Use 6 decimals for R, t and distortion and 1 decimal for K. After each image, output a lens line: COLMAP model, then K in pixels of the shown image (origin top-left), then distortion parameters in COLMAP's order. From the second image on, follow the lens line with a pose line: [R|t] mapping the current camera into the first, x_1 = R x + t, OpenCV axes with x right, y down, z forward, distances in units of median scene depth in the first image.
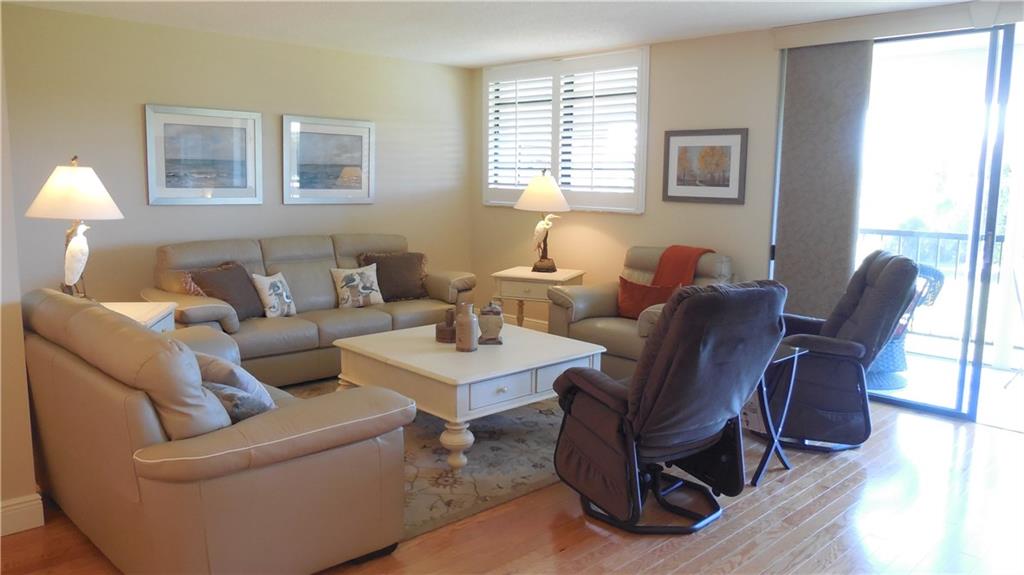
lens RADIAL K [[761.2, 0, 512.0], [0, 761.2, 287.5], [0, 0, 1]] dist [-0.044658, -0.006145]
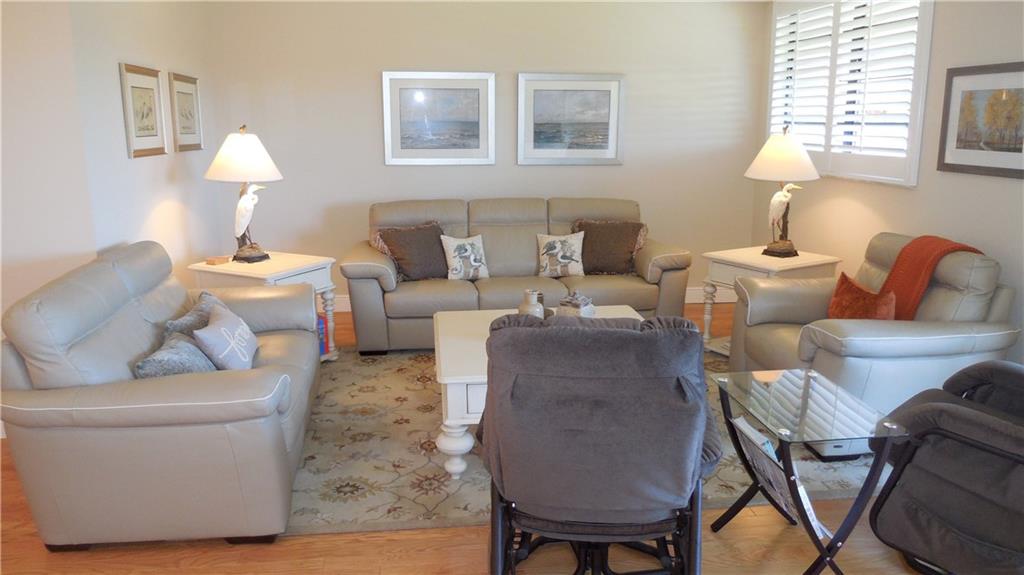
lens RADIAL K [[761.2, 0, 512.0], [0, 761.2, 287.5], [0, 0, 1]] dist [-0.044658, -0.006145]
pose [[0.795591, 0.110367, -0.595696, 0.313150], [-0.070916, 0.993472, 0.089352, -0.041081], [0.601669, -0.028843, 0.798224, 0.213252]]
